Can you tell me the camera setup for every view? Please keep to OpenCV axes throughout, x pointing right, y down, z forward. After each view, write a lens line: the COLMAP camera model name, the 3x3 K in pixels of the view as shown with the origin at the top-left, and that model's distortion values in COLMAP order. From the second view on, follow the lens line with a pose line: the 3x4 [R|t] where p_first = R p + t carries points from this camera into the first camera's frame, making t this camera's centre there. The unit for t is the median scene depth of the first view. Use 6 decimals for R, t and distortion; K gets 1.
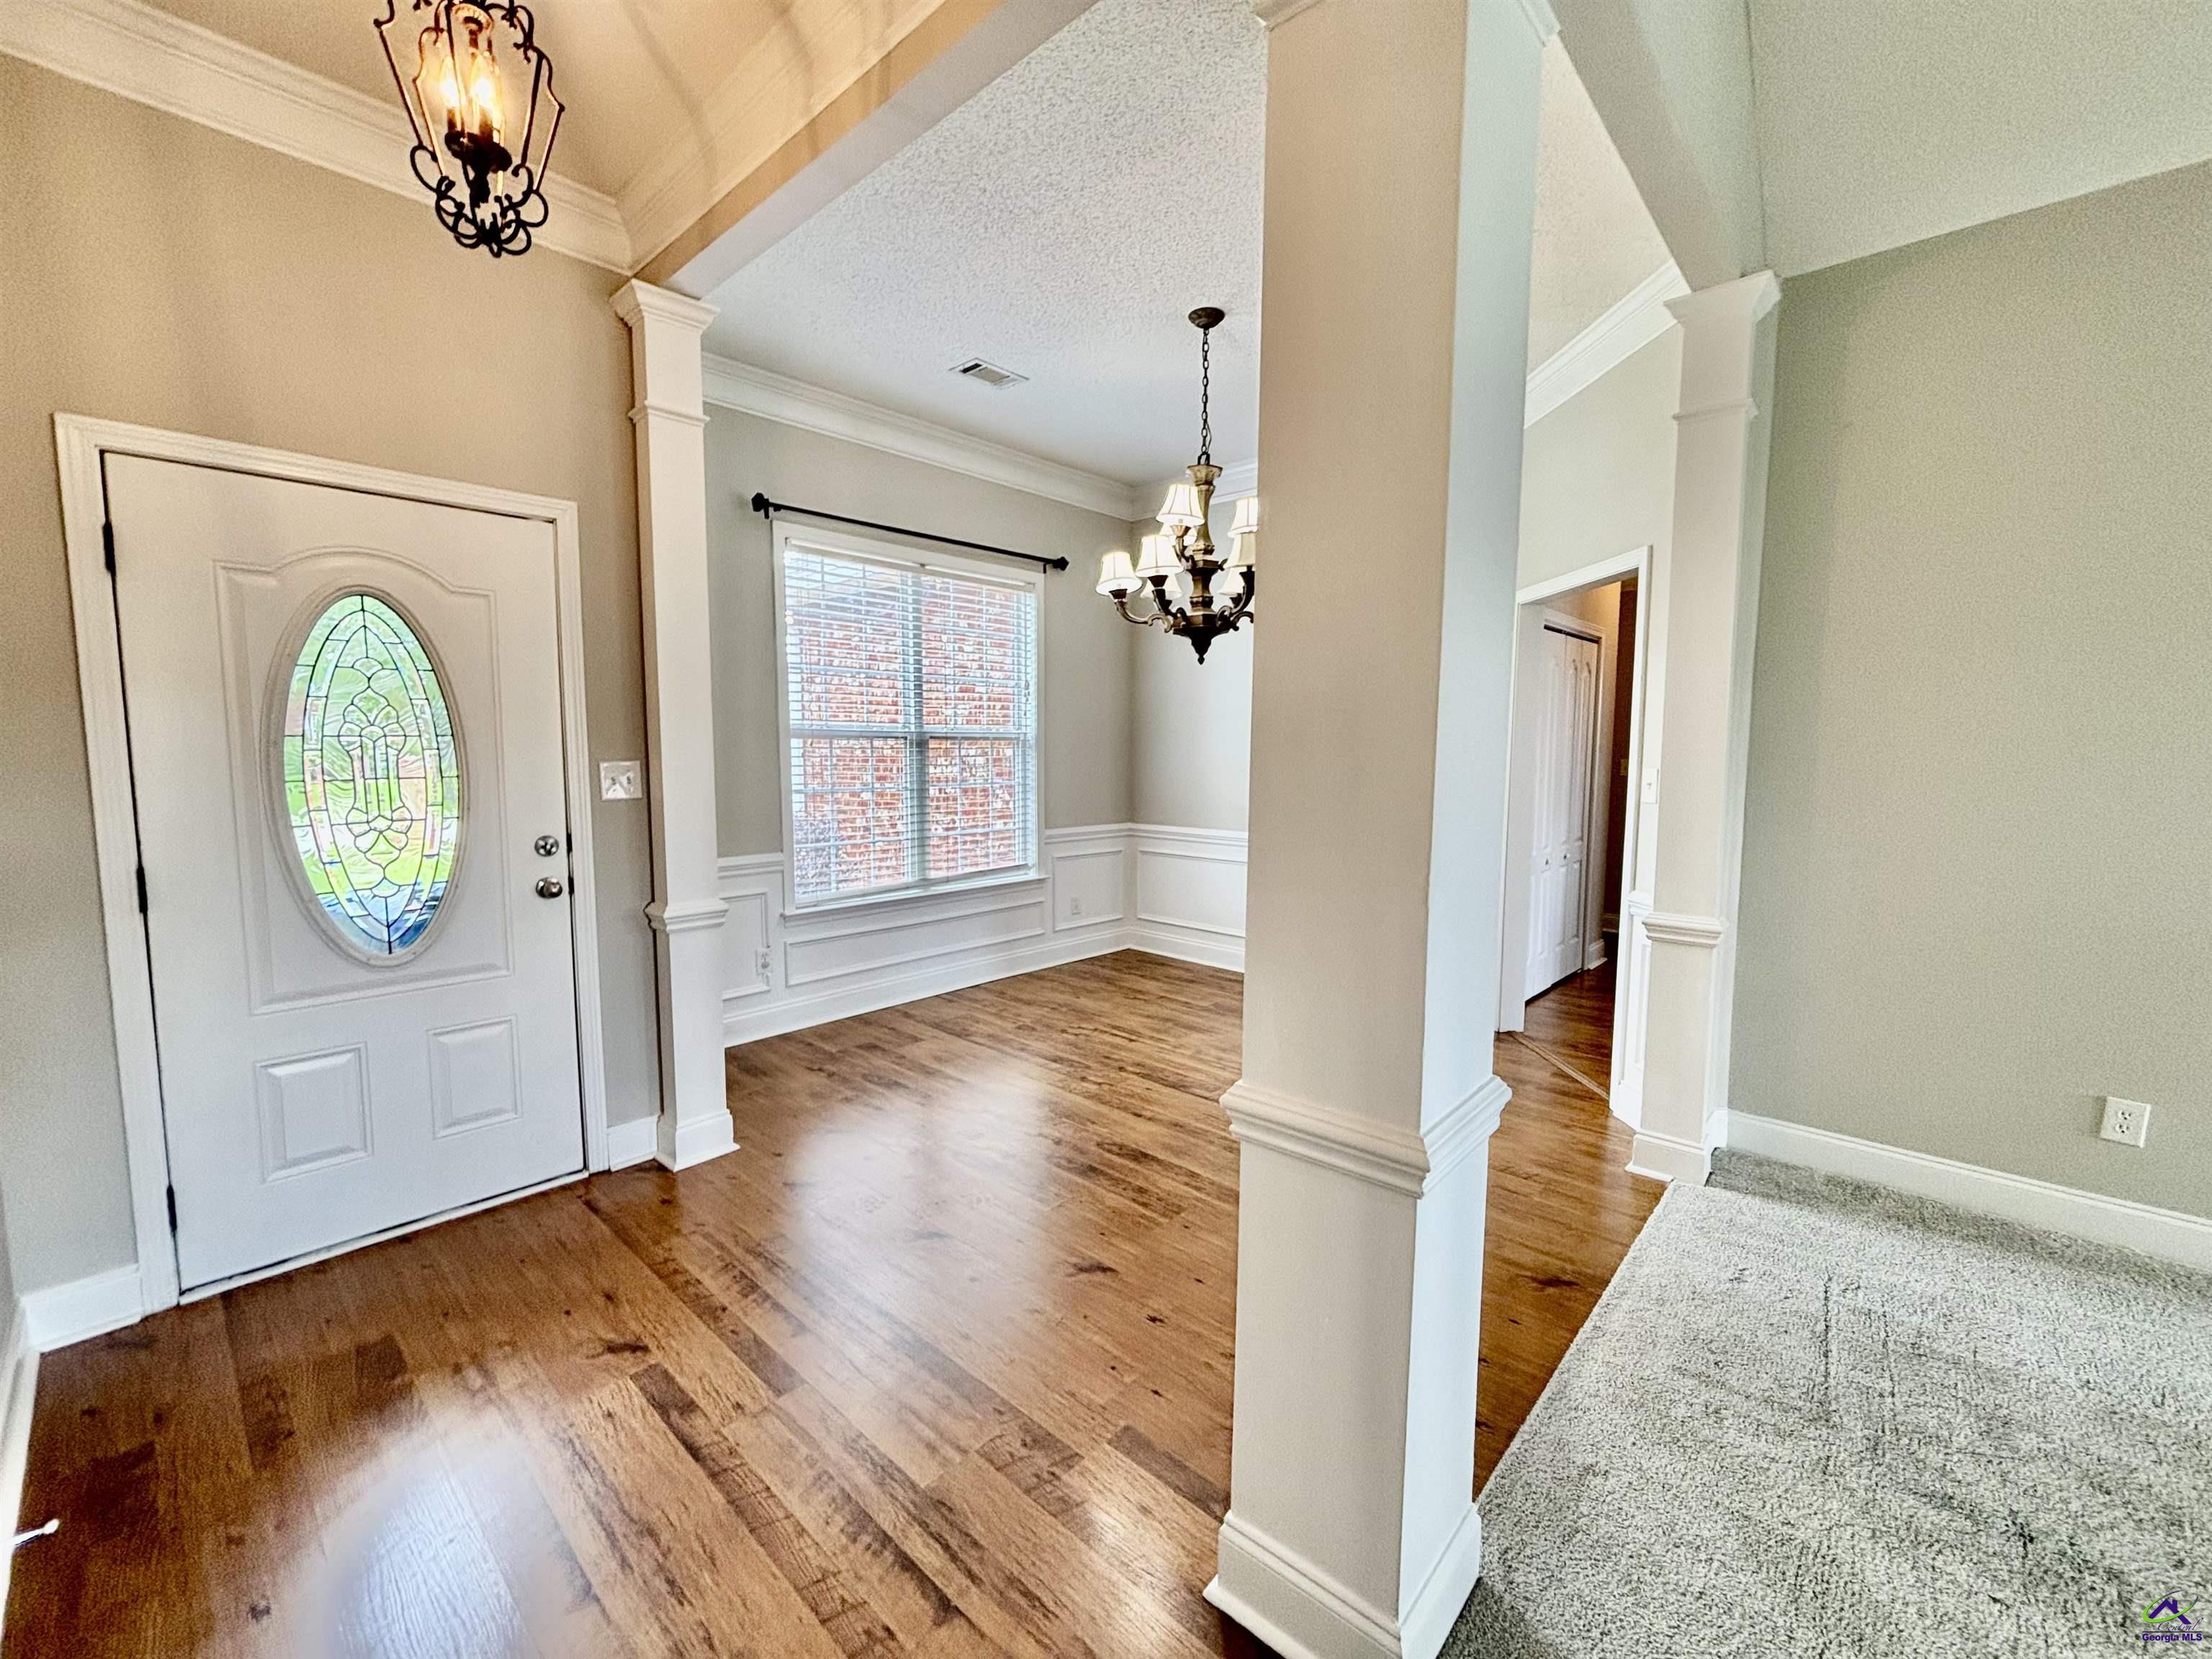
lens RADIAL K [[901.6, 0, 1101.2], [0, 901.6, 831.4], [0, 0, 1]] dist [0.001877, 0.001008]
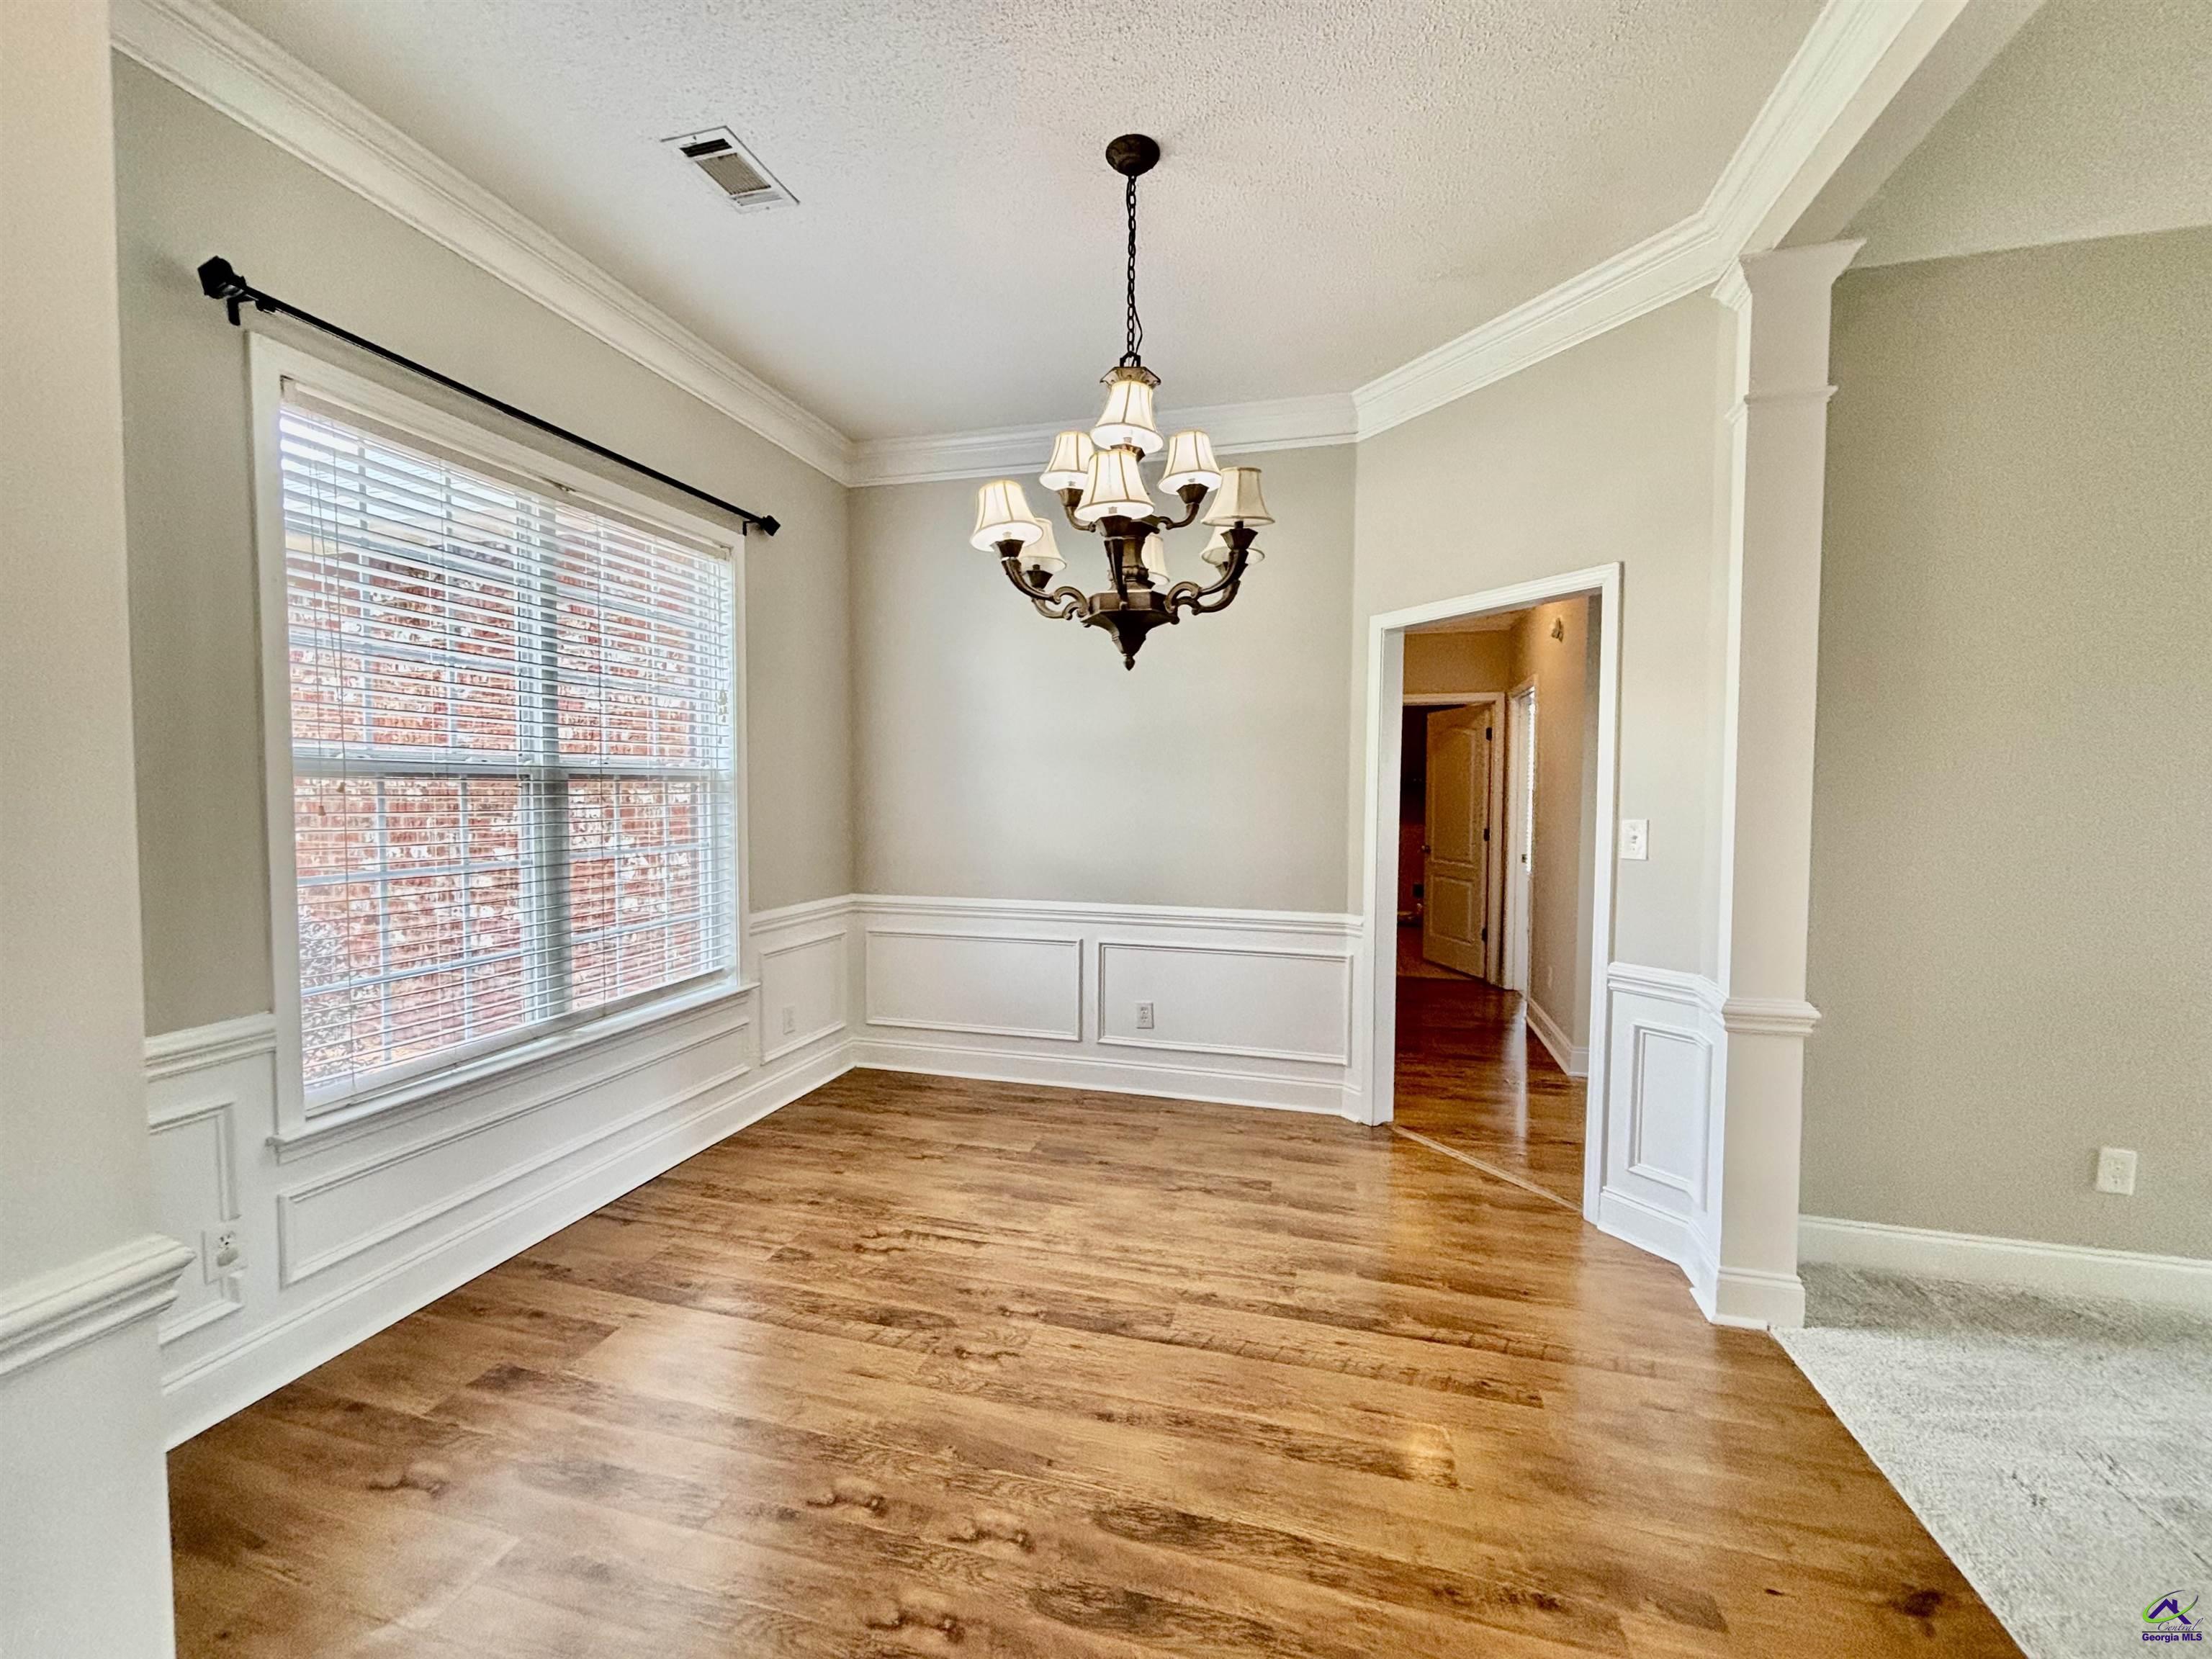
lens RADIAL K [[915.2, 0, 1103.8], [0, 915.2, 823.9], [0, 0, 1]] dist [-0.012407, 0.005816]
pose [[0.887024, -0.018539, 0.461350, -0.179056], [0.041869, 0.998307, -0.040384, -0.038545], [-0.459820, 0.055137, 0.886299, 0.352496]]
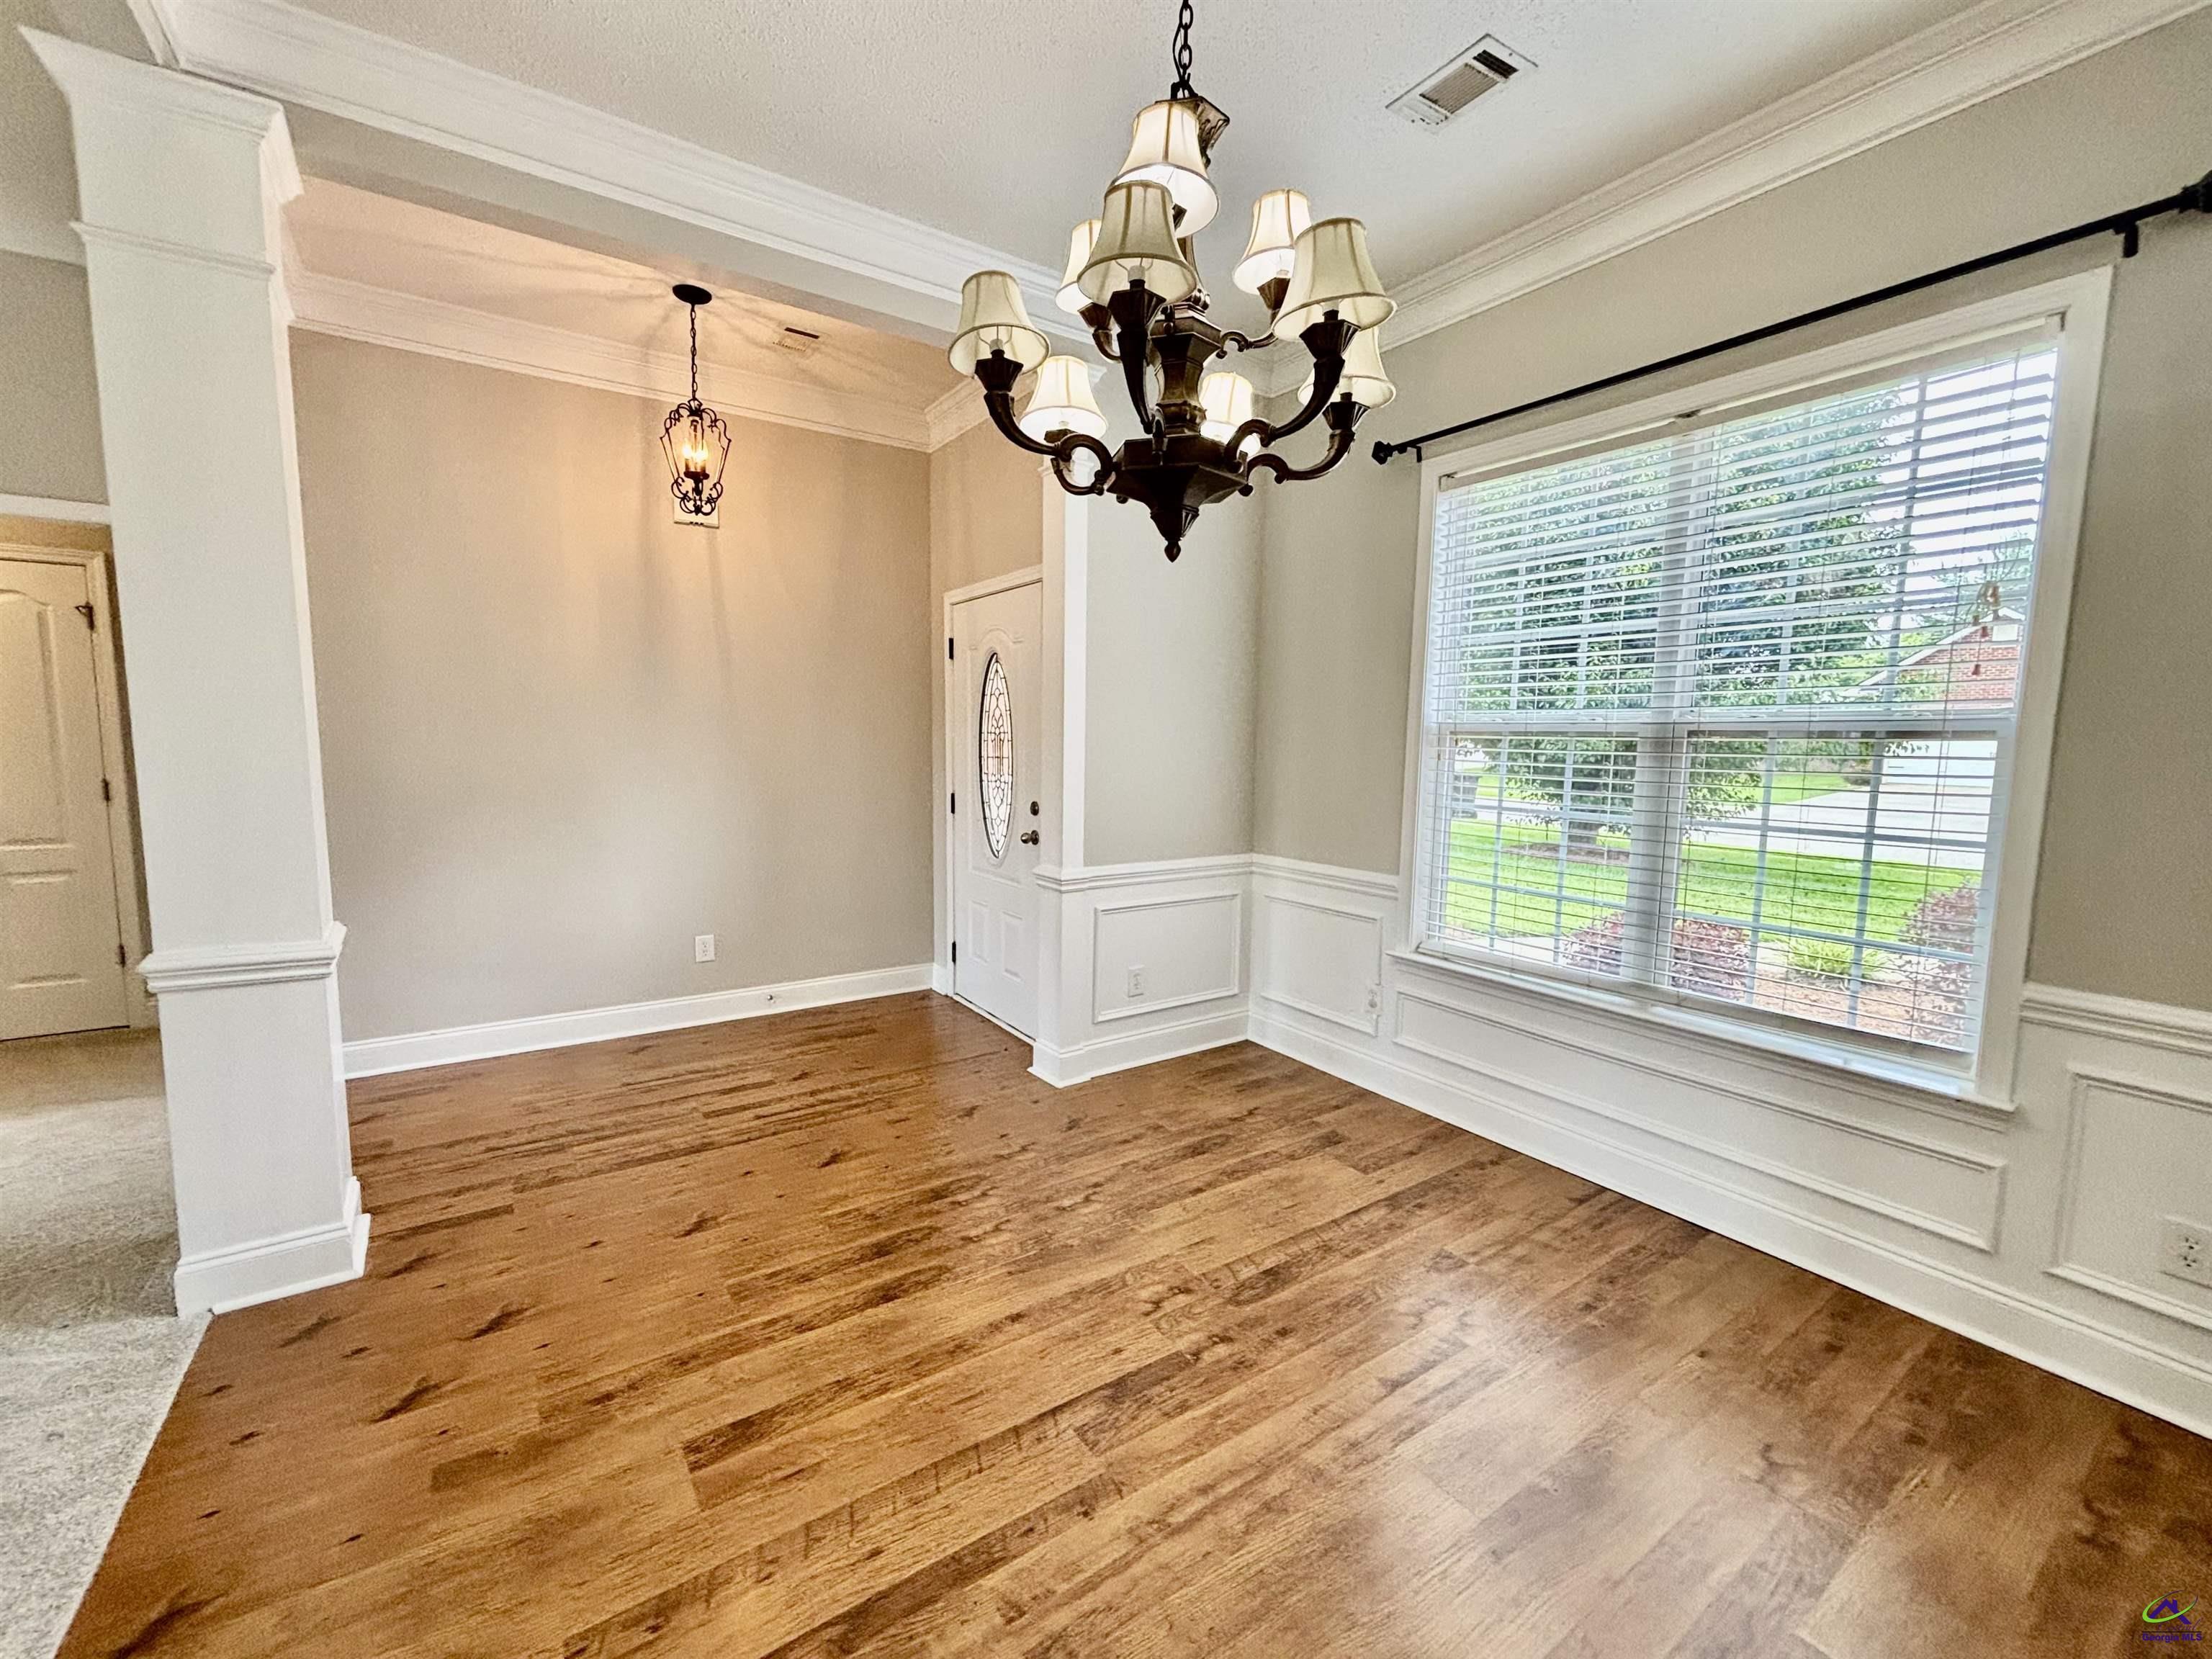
lens RADIAL K [[904.0, 0, 1101.9], [0, 904.0, 829.2], [0, 0, 1]] dist [-0.001674, 0.000836]
pose [[-0.230452, 0.095306, -0.968405, 0.481085], [-0.107120, 0.986659, 0.122594, -0.087973], [0.967170, 0.131987, -0.217168, 0.902568]]
